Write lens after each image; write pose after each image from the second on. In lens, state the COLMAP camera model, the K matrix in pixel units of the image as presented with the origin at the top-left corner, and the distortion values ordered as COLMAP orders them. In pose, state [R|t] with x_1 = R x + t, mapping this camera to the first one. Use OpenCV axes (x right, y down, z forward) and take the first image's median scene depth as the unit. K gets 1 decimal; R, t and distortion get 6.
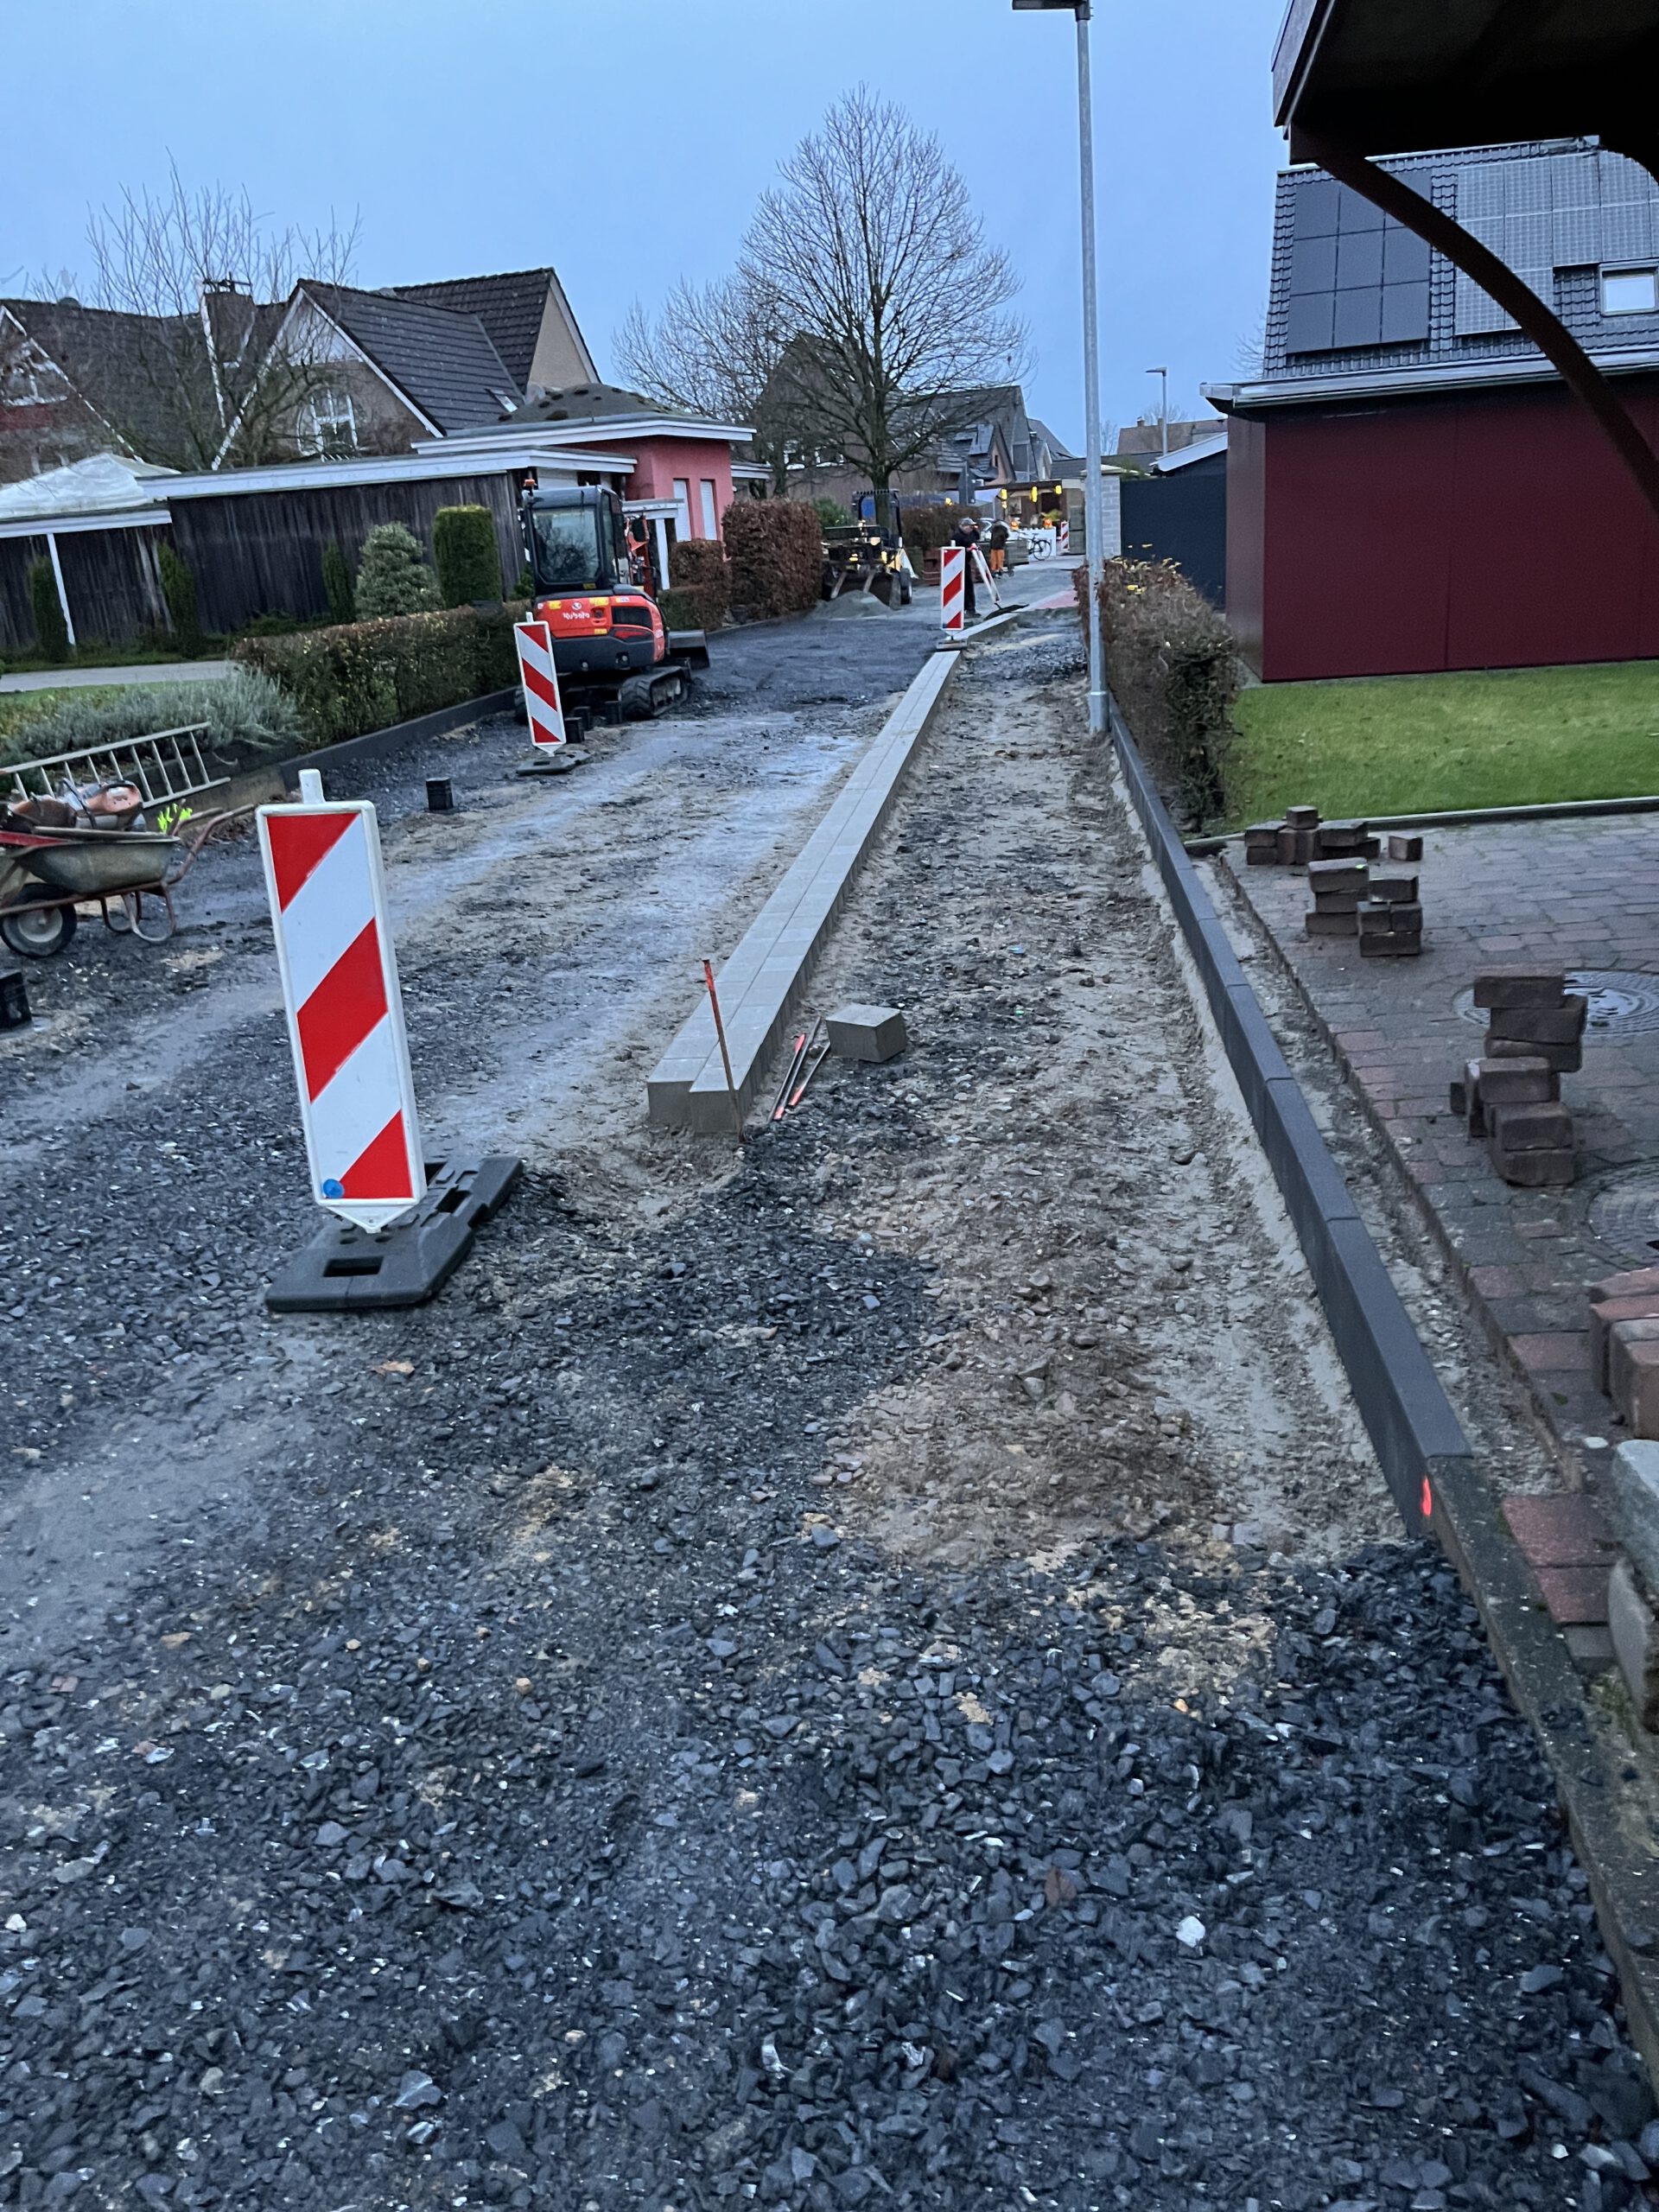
lens RADIAL K [[1729.2, 0, 829.5], [0, 1729.2, 1106.0], [0, 0, 1]] dist [0.055940, -0.003352]
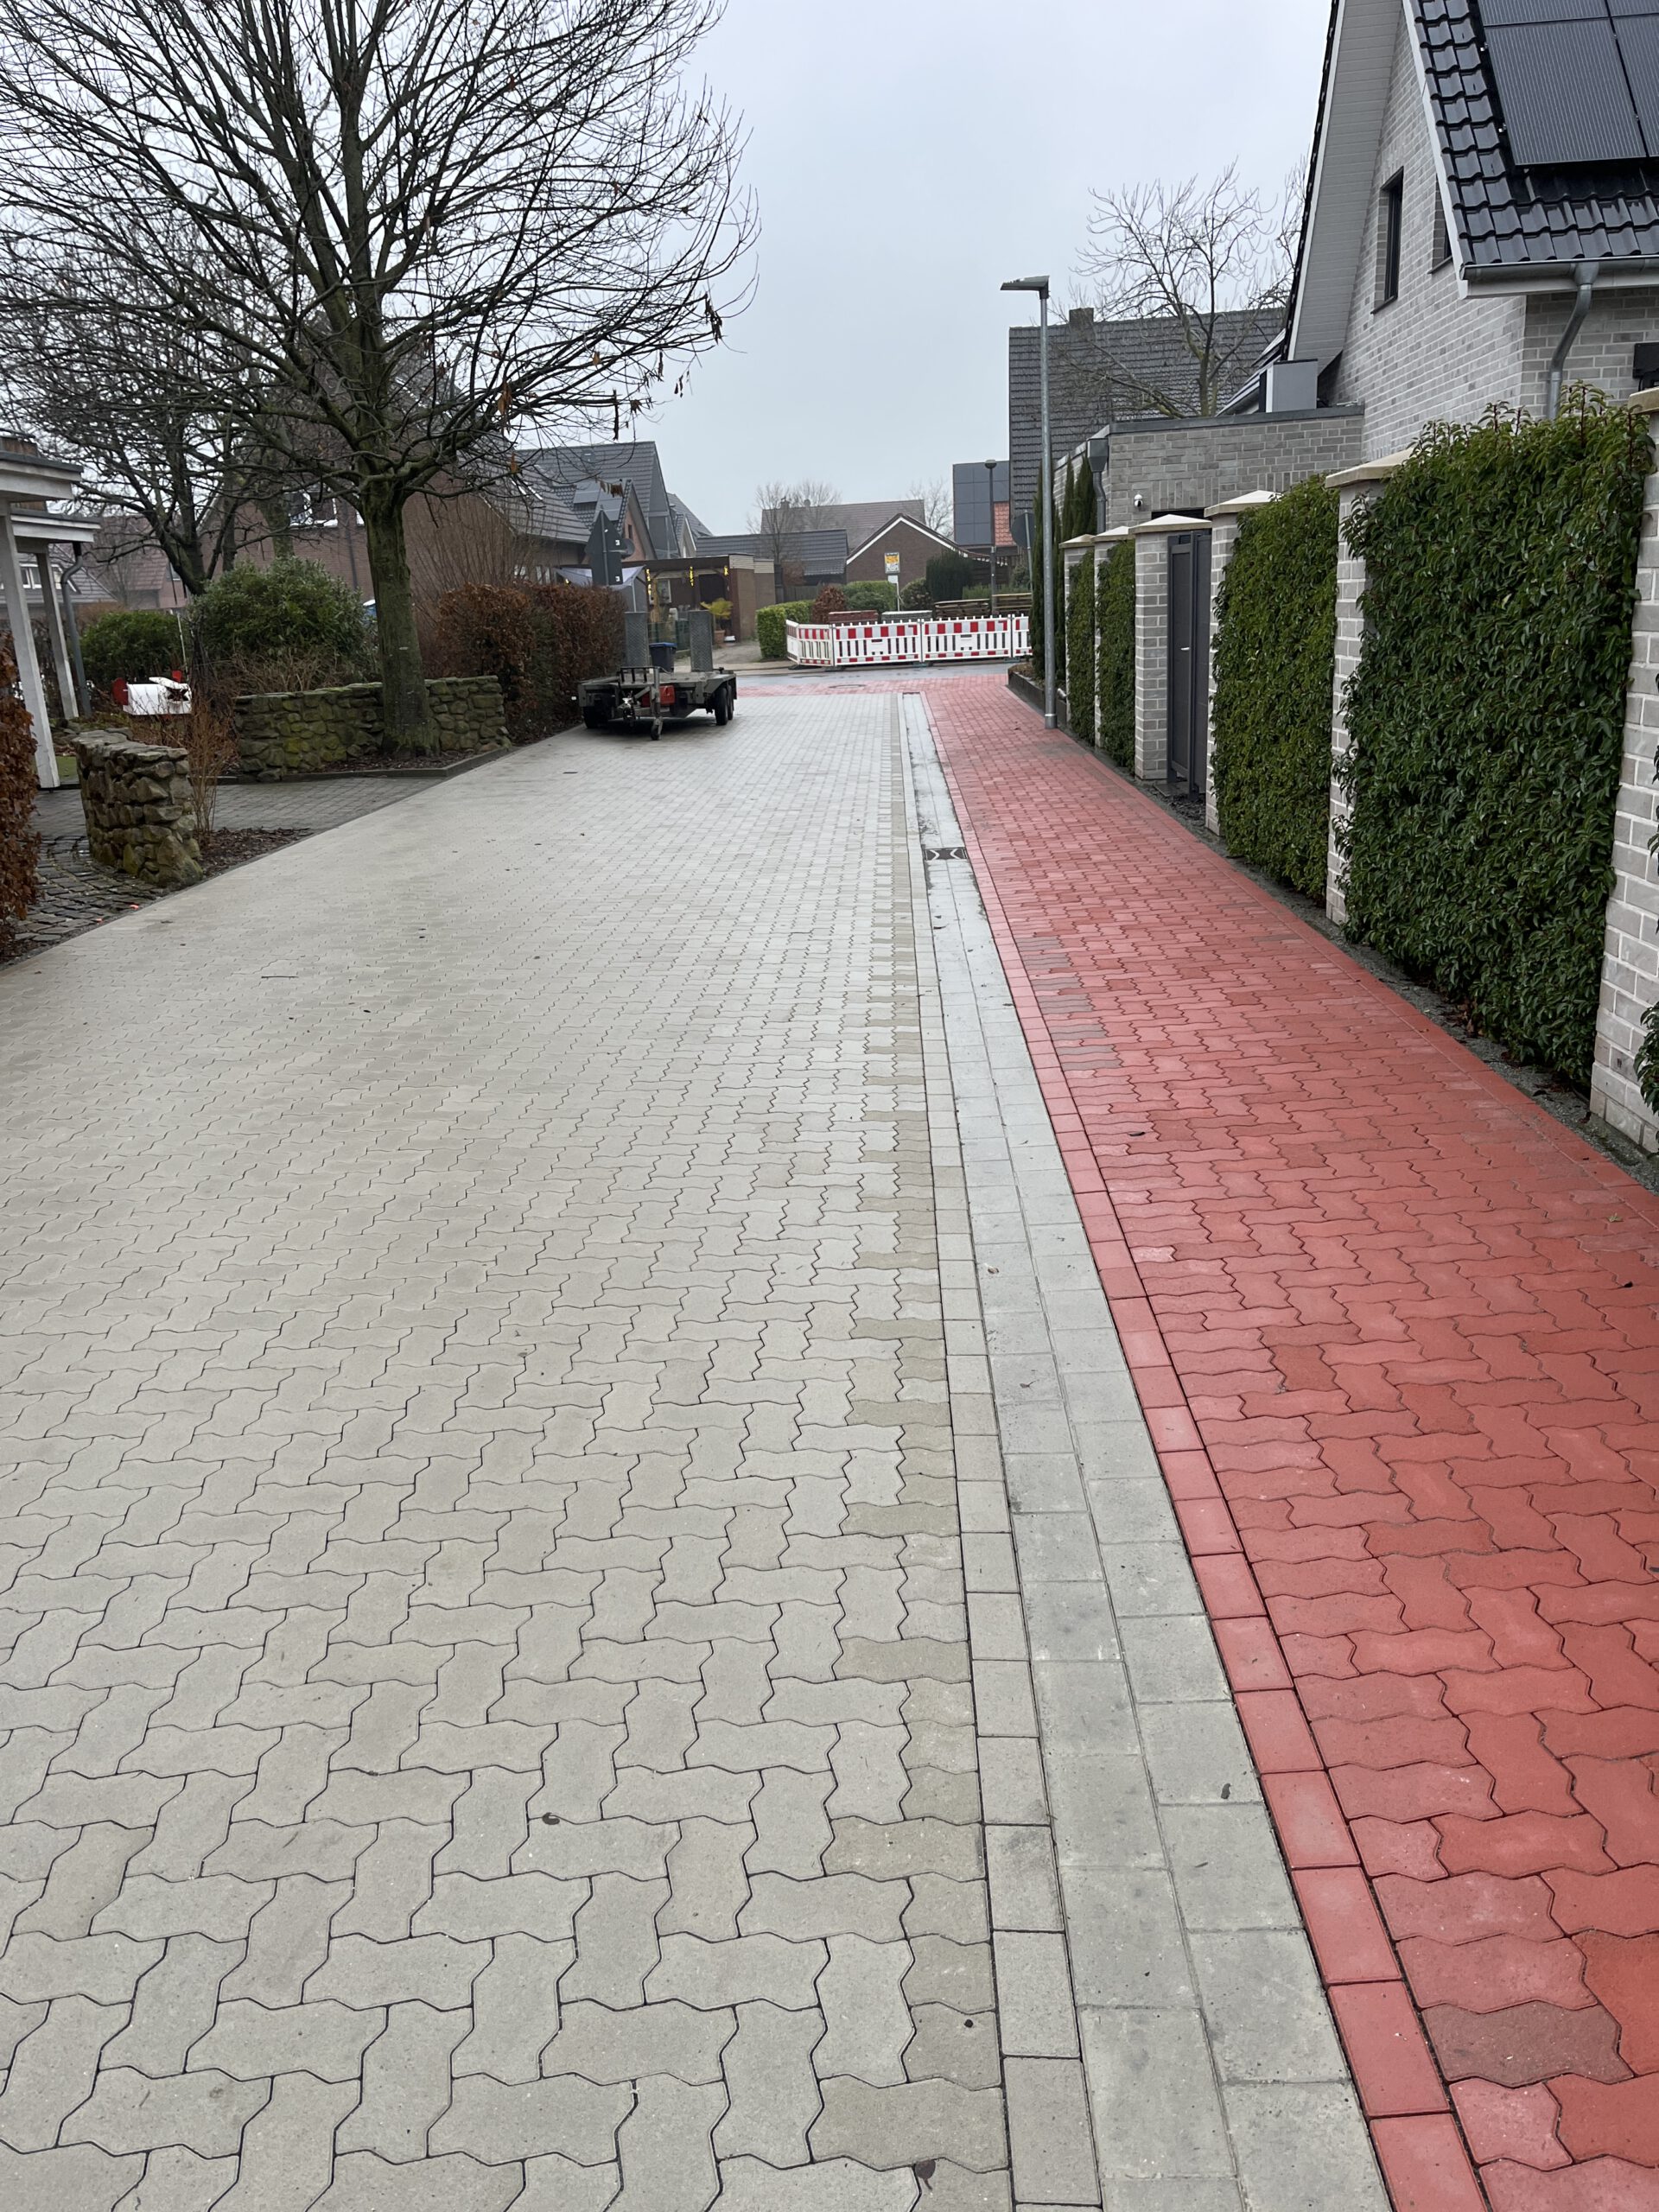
lens RADIAL K [[1729.2, 0, 829.5], [0, 1729.2, 1106.0], [0, 0, 1]] dist [0.055940, -0.003352]
pose [[0.978748, -0.041708, 0.200780, 0.043887], [0.050708, 0.997917, -0.039890, -0.204589], [-0.198698, 0.049224, 0.978824, 0.598803]]
